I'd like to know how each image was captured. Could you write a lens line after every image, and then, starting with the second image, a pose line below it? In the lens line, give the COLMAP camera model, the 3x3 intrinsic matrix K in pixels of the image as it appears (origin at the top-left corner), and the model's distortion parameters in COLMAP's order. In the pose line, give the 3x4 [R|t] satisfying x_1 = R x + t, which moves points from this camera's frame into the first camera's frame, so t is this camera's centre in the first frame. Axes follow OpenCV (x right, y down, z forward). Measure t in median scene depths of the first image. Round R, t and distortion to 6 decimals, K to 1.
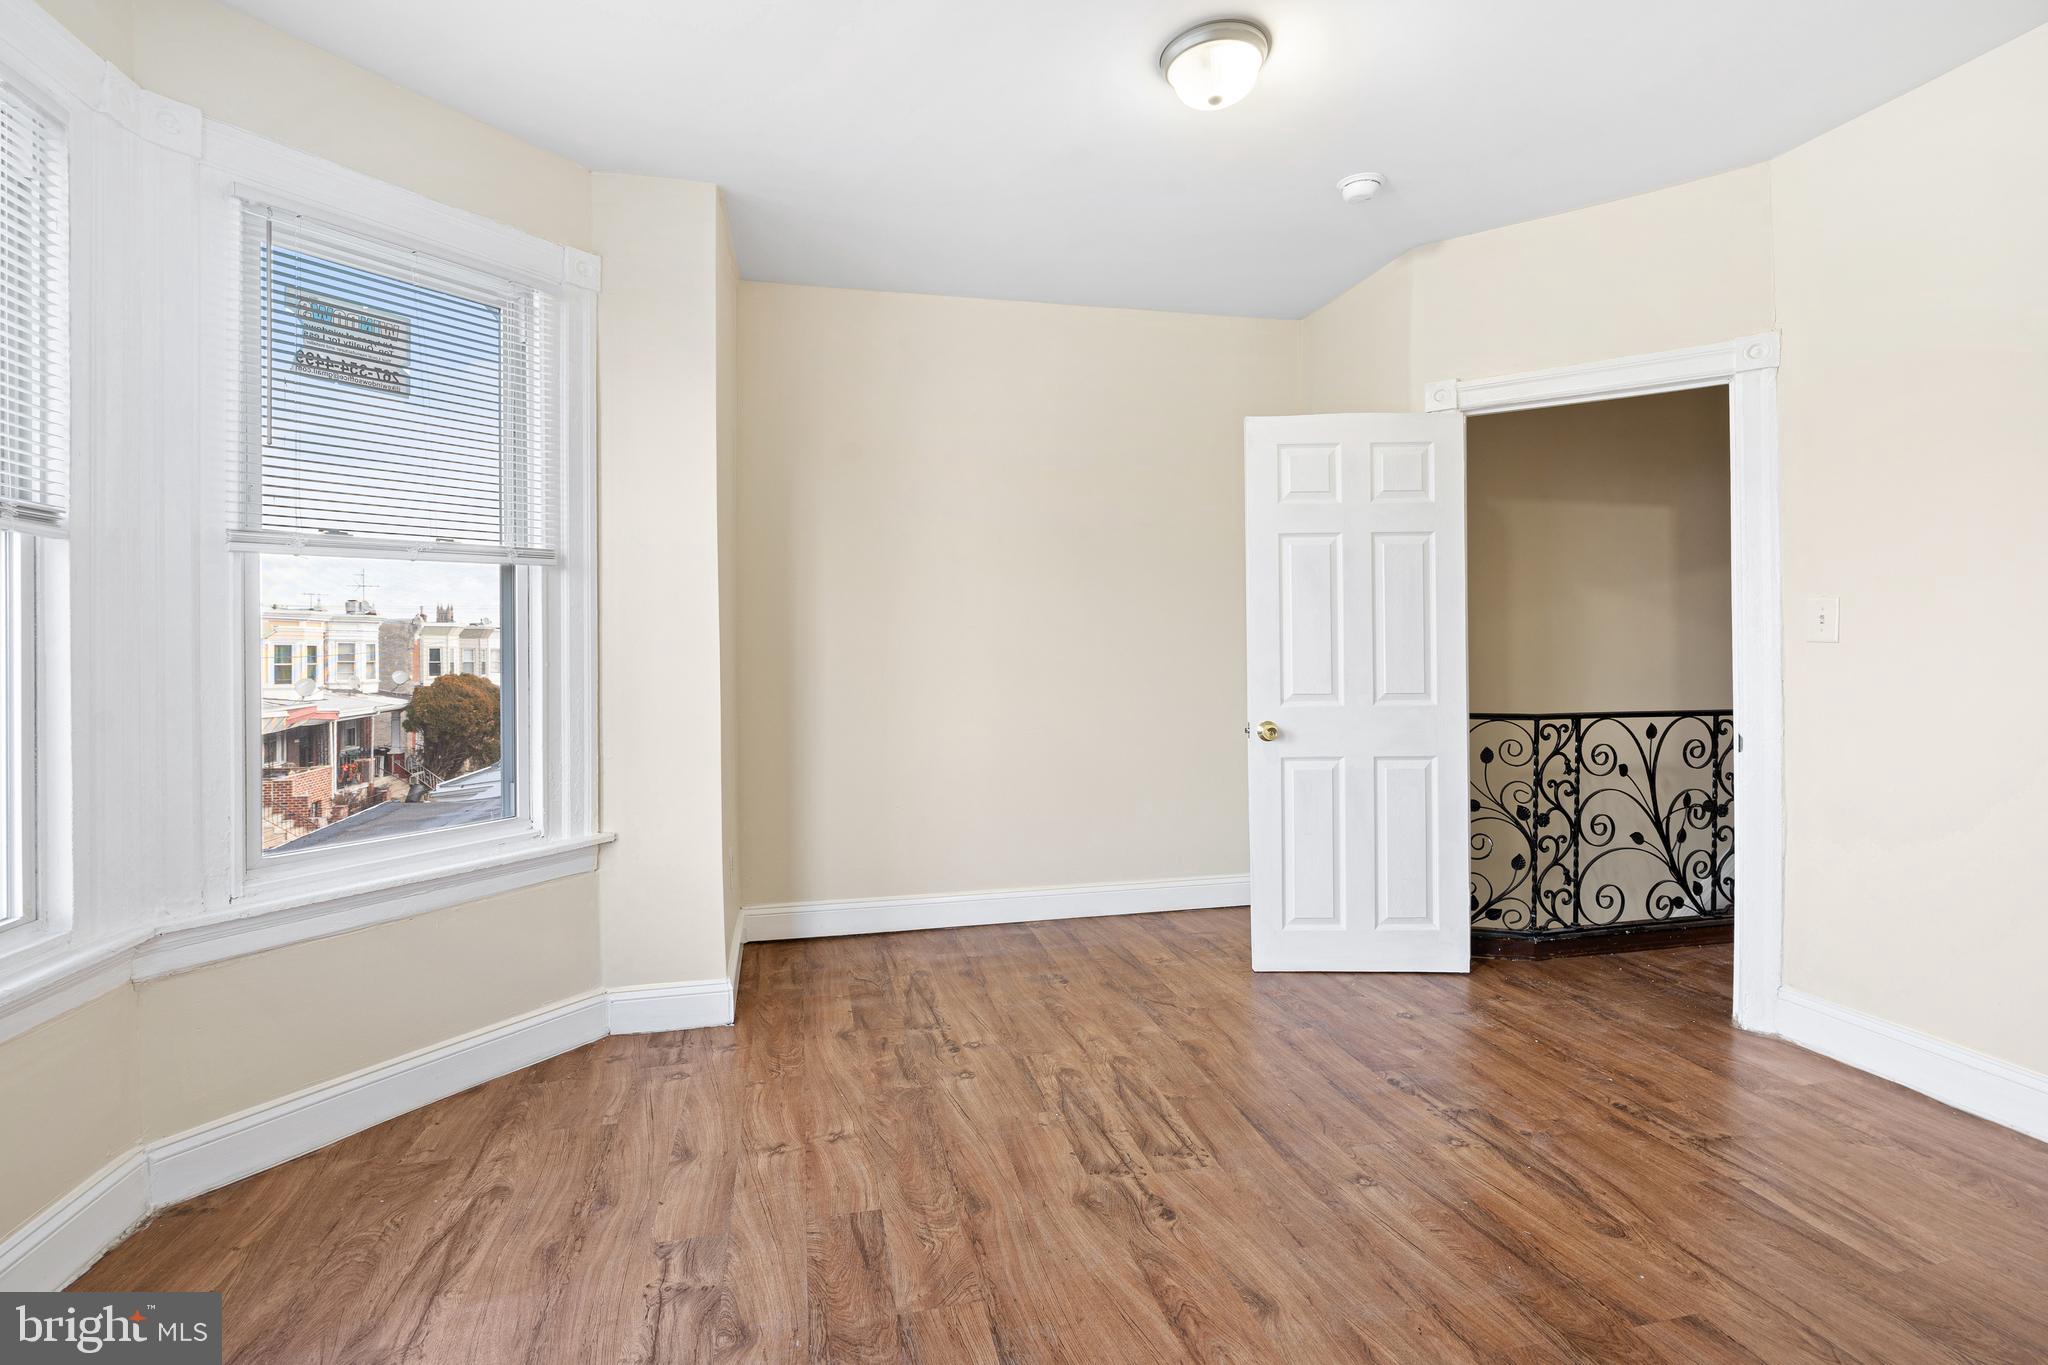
lens RADIAL K [[916.9, 0, 1004.7], [0, 916.9, 662.6], [0, 0, 1]] dist [-0.011063, -0.000603]
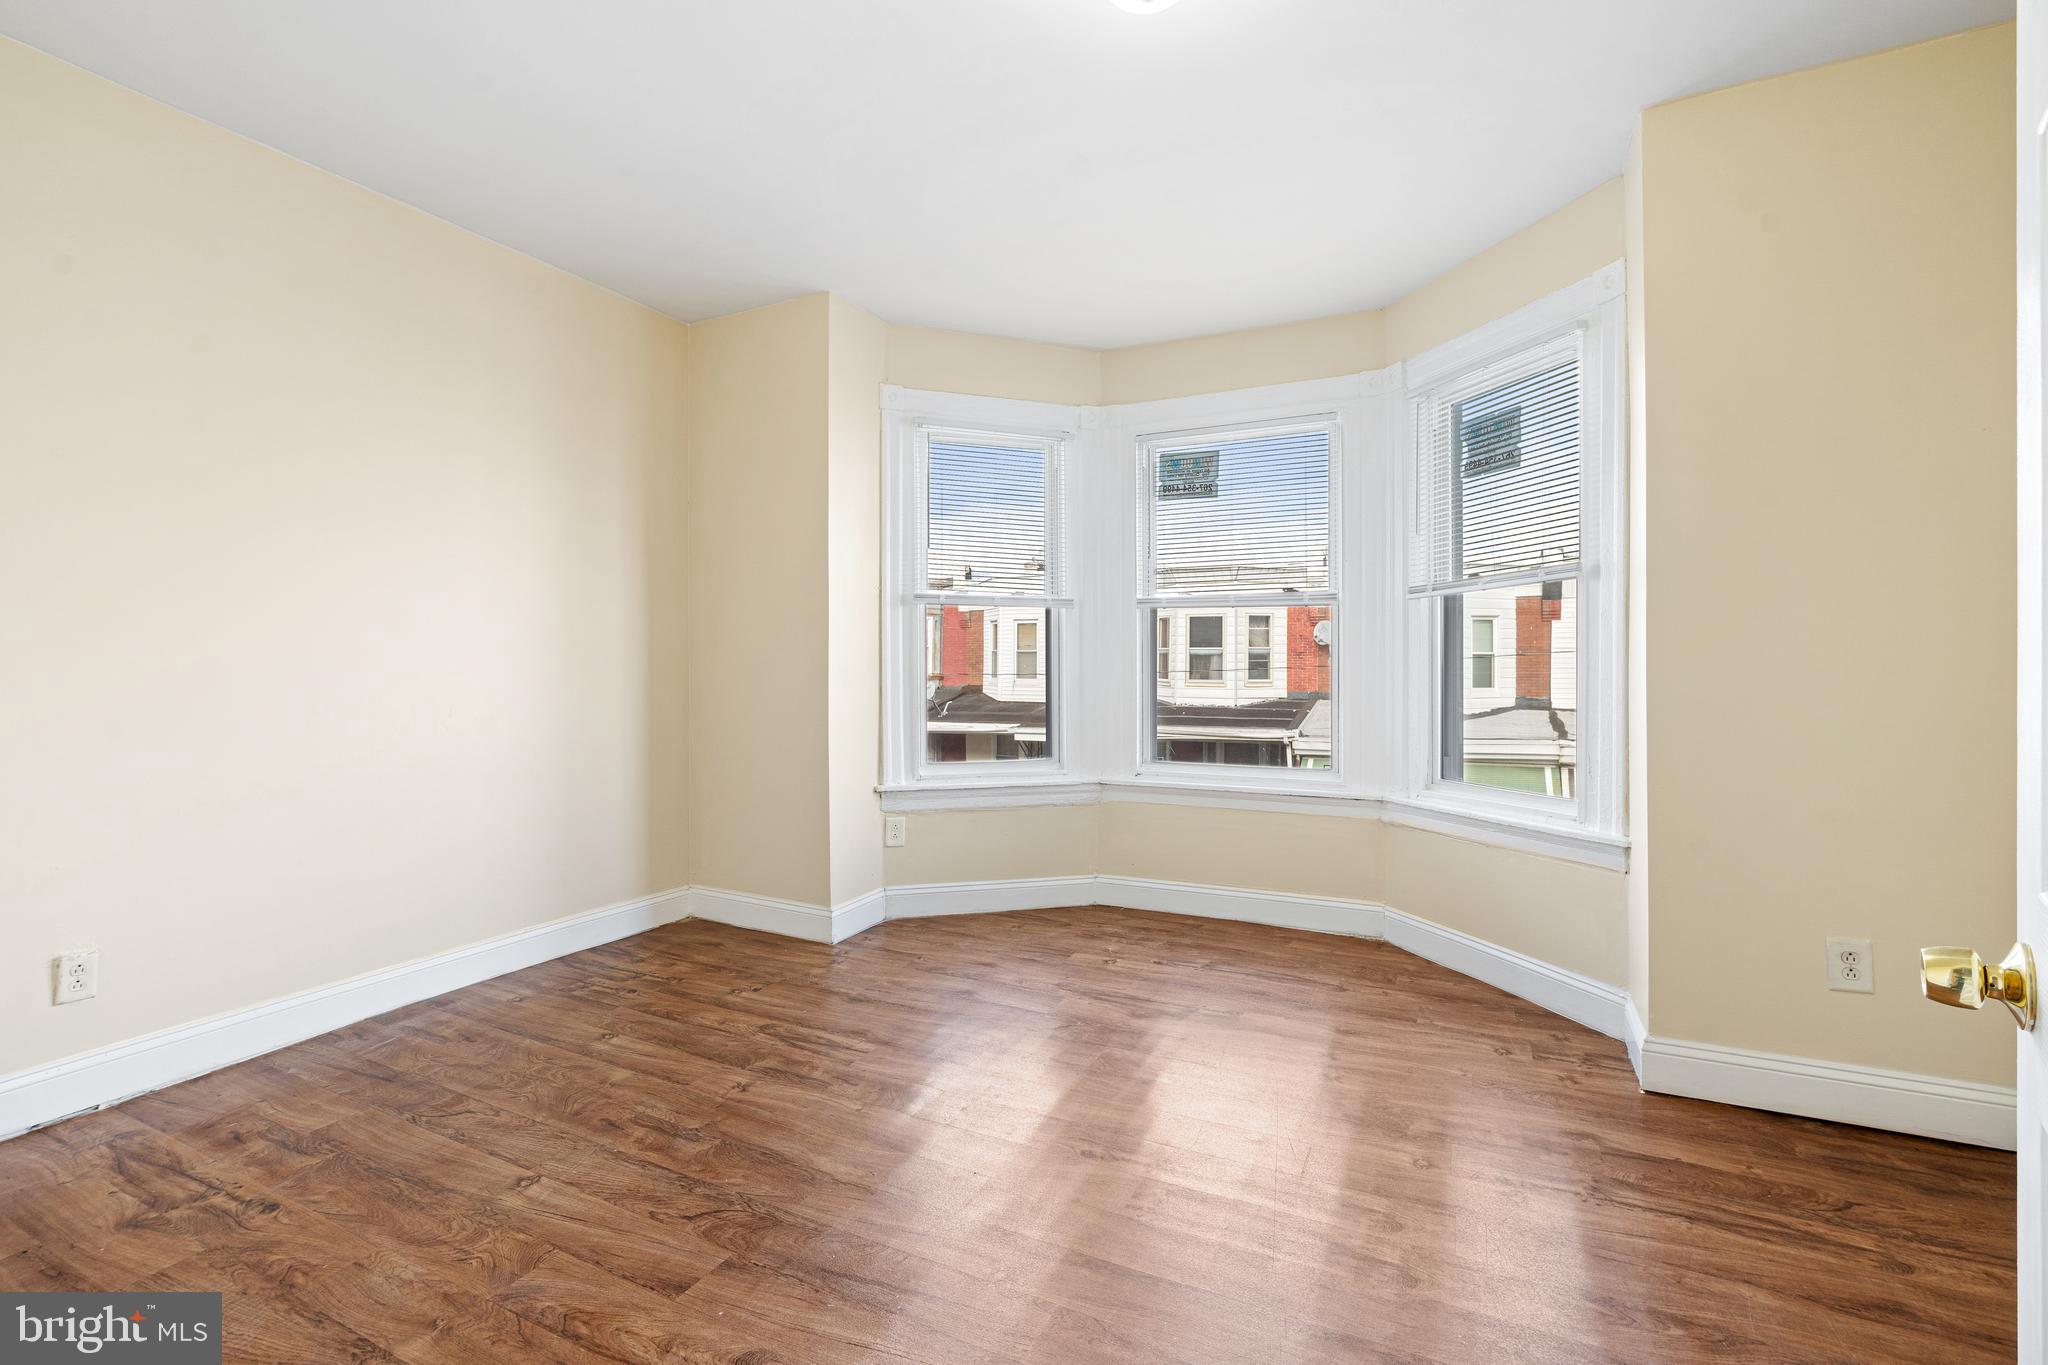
lens RADIAL K [[916.9, 0, 1004.7], [0, 916.9, 662.6], [0, 0, 1]] dist [-0.011063, -0.000603]
pose [[-0.644137, 0.008377, -0.764864, 1.070238], [0.000664, 0.999946, 0.010393, -0.018437], [0.764910, 0.006186, -0.644108, 1.592758]]
